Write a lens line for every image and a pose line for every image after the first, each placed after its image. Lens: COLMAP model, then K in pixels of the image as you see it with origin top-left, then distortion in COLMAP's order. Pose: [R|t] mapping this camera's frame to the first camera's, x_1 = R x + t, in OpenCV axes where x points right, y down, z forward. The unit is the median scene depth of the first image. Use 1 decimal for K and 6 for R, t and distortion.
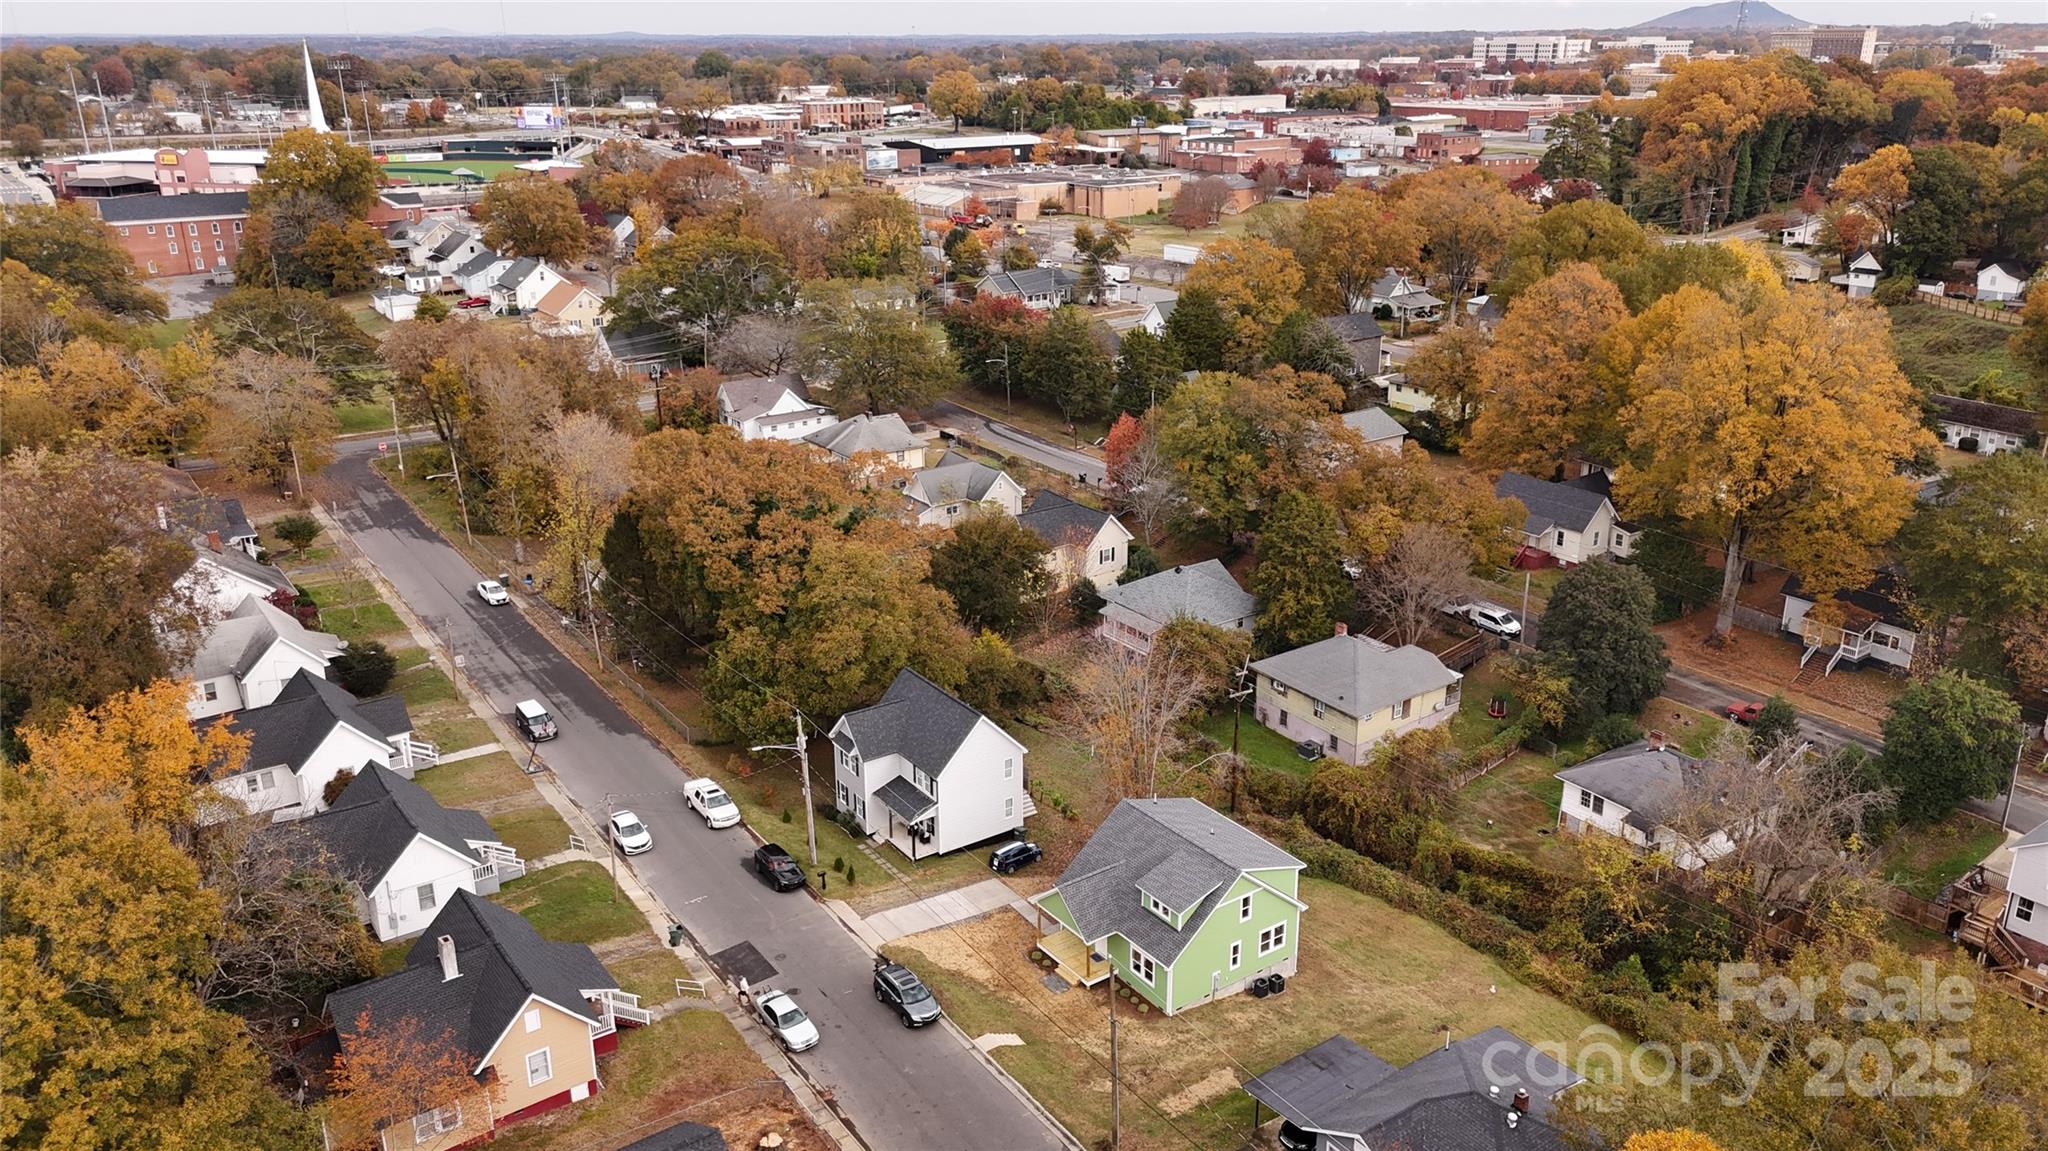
lens RADIAL K [[1508.5, 0, 1035.7], [0, 1508.5, 575.4], [0, 0, 1]] dist [0.070637, -0.066265]
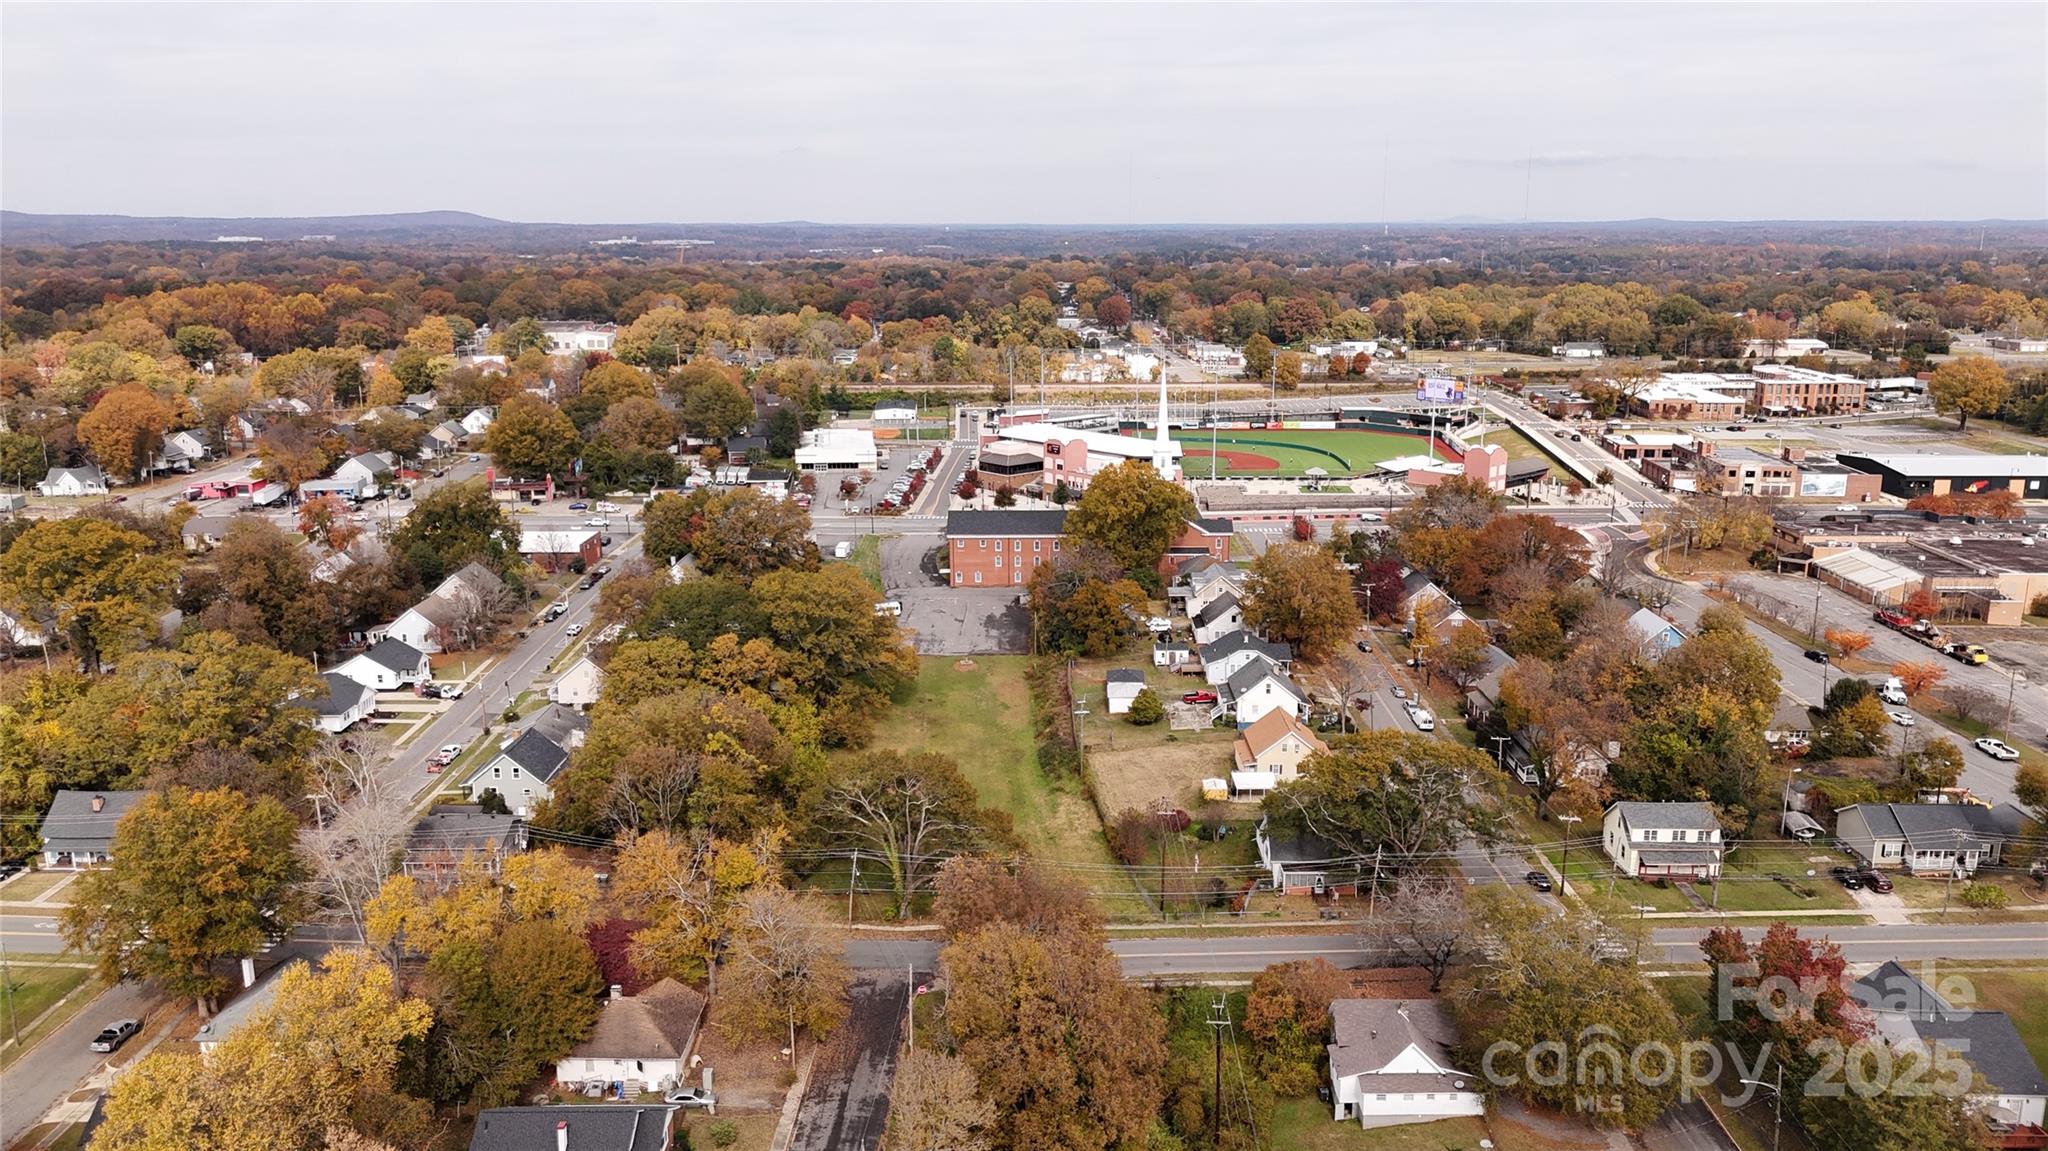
lens RADIAL K [[1503.2, 0, 1036.1], [0, 1503.2, 574.7], [0, 0, 1]] dist [0.087729, -0.086411]
pose [[0.811996, 0.138248, -0.567054, 0.067459], [-0.200229, 0.978566, -0.048143, -0.286420], [0.548244, 0.152632, 0.822272, 0.317060]]
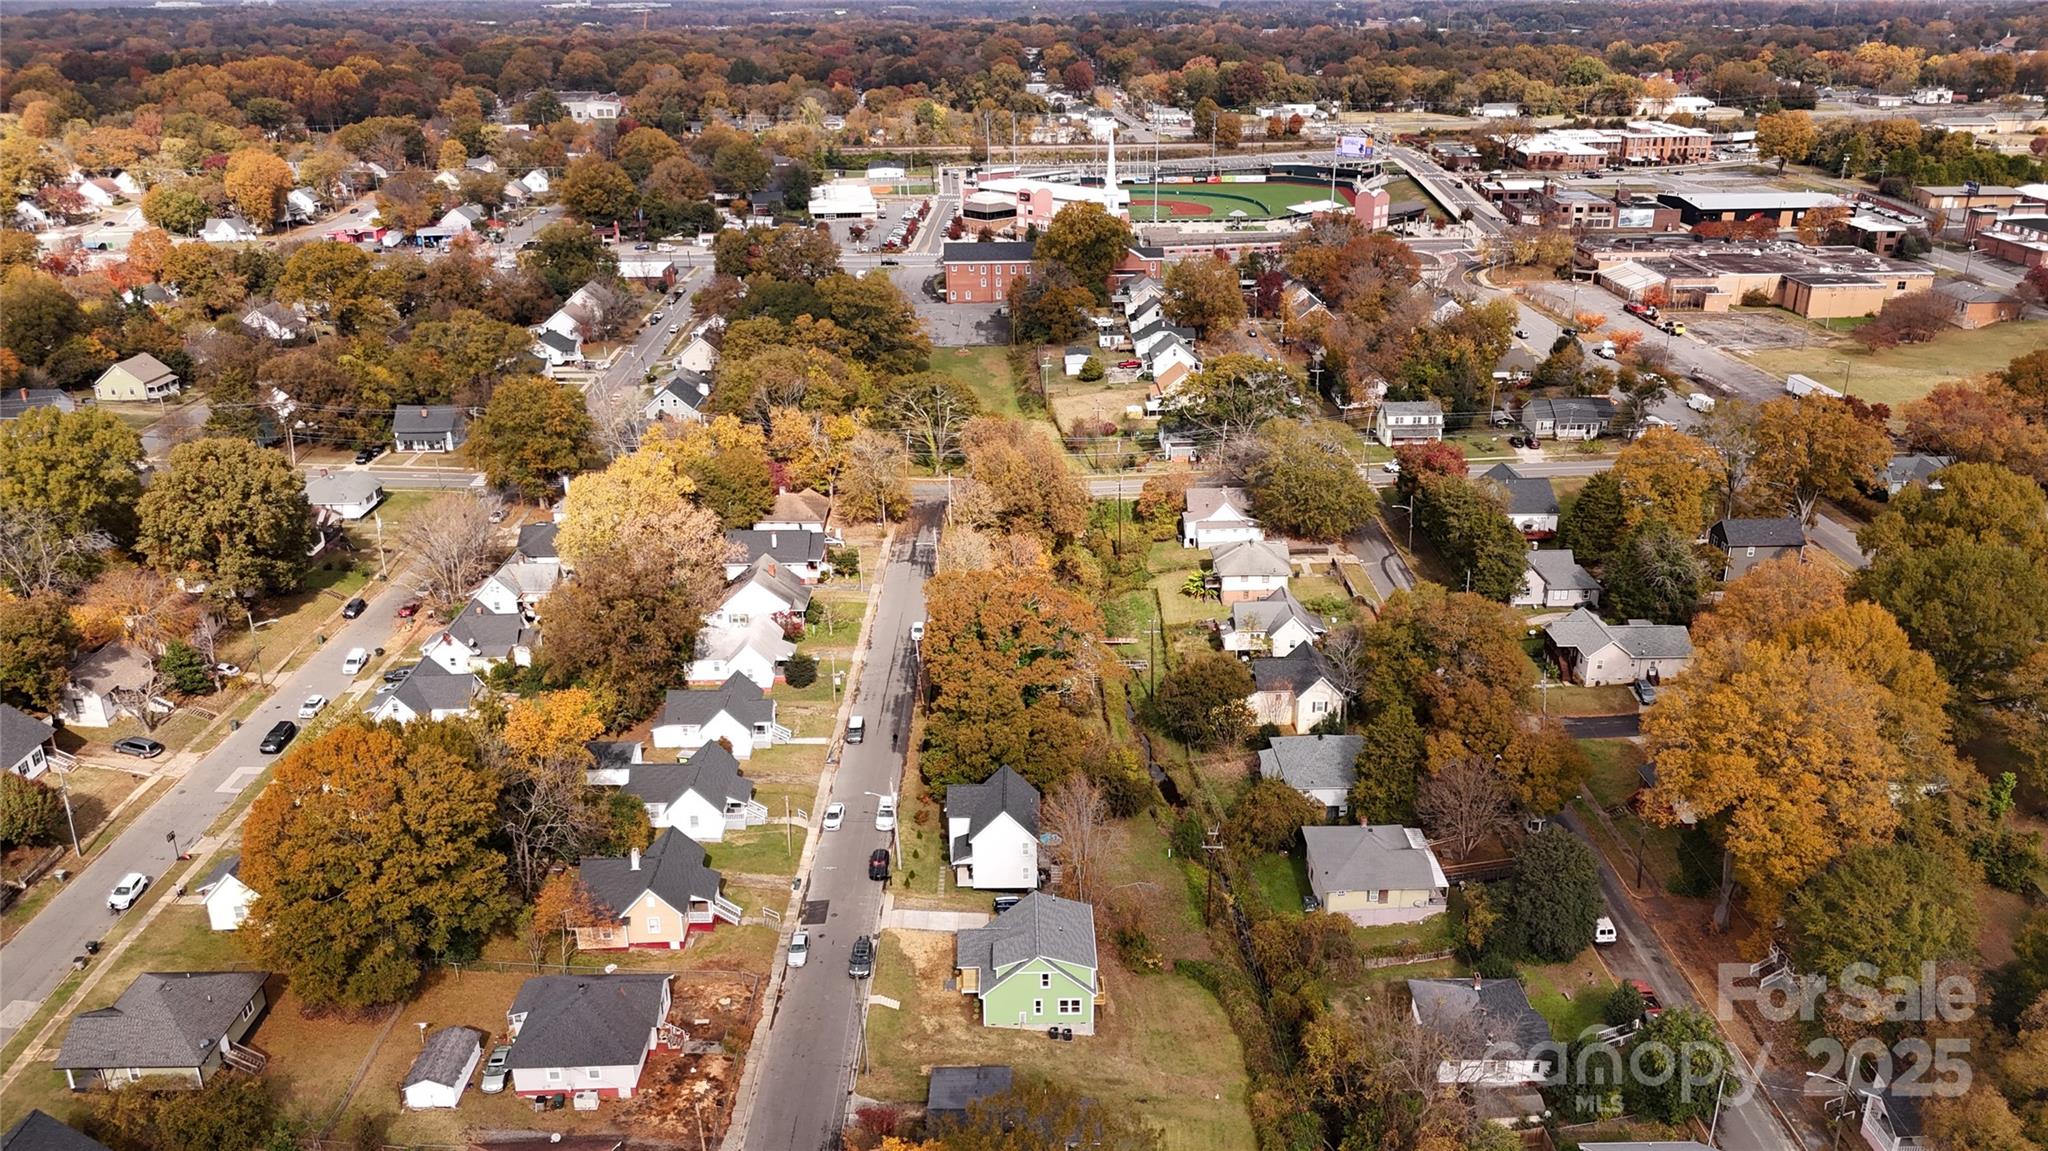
lens RADIAL K [[1508.5, 0, 1035.7], [0, 1508.5, 575.4], [0, 0, 1]] dist [0.070637, -0.066265]
pose [[0.823858, 0.207052, -0.527624, 0.415892], [-0.187676, 0.978029, 0.090755, -0.160024], [0.534823, 0.024253, 0.844616, -0.170284]]
